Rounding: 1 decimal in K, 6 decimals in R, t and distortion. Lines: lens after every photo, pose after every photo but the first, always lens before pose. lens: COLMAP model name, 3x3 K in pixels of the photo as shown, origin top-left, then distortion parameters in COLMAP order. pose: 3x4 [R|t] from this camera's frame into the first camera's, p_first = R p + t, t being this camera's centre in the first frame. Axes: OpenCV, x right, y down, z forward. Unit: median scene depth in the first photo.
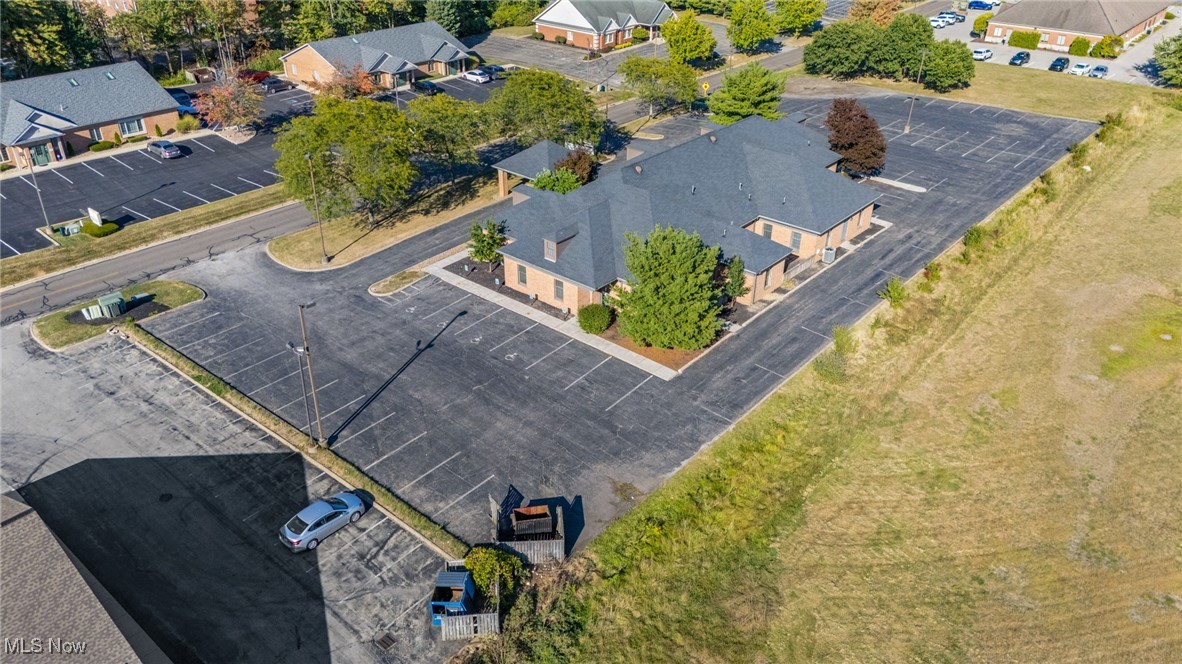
lens RADIAL K [[877.2, 0, 582.4], [0, 877.2, 329.9], [0, 0, 1]] dist [0.026786, -0.009292]
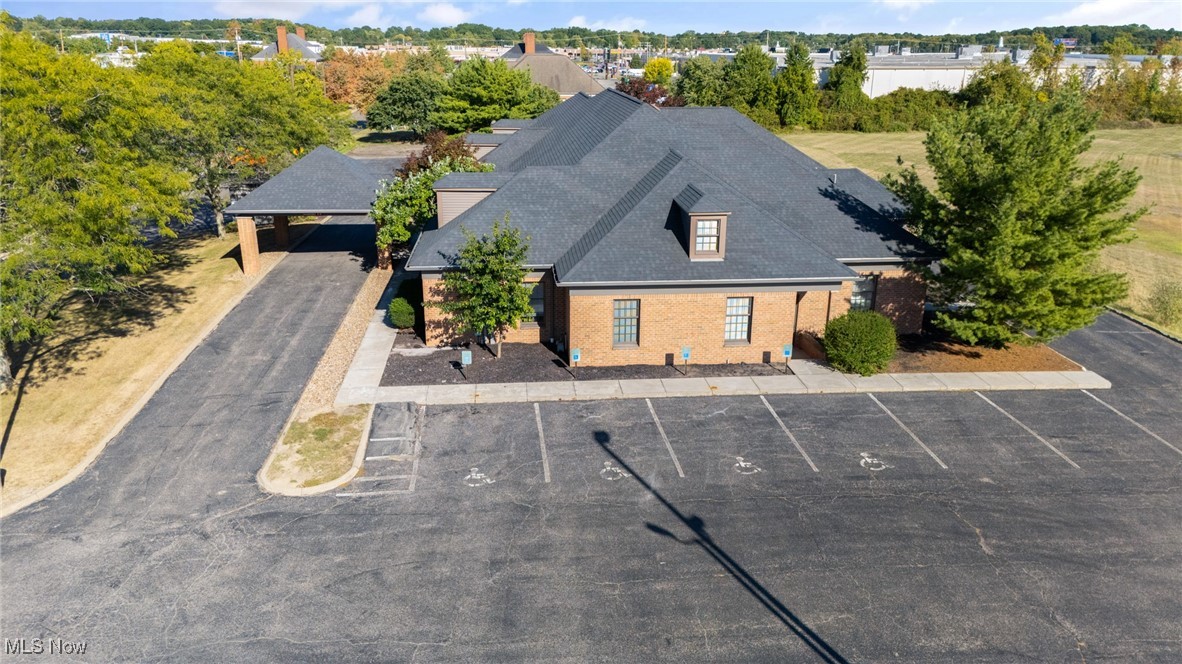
lens RADIAL K [[877.2, 0, 582.4], [0, 877.2, 329.9], [0, 0, 1]] dist [0.026786, -0.009292]
pose [[0.699140, -0.227867, 0.677702, -0.355726], [0.354478, 0.933630, -0.051772, -0.041489], [-0.620926, 0.276426, 0.733512, 0.651087]]
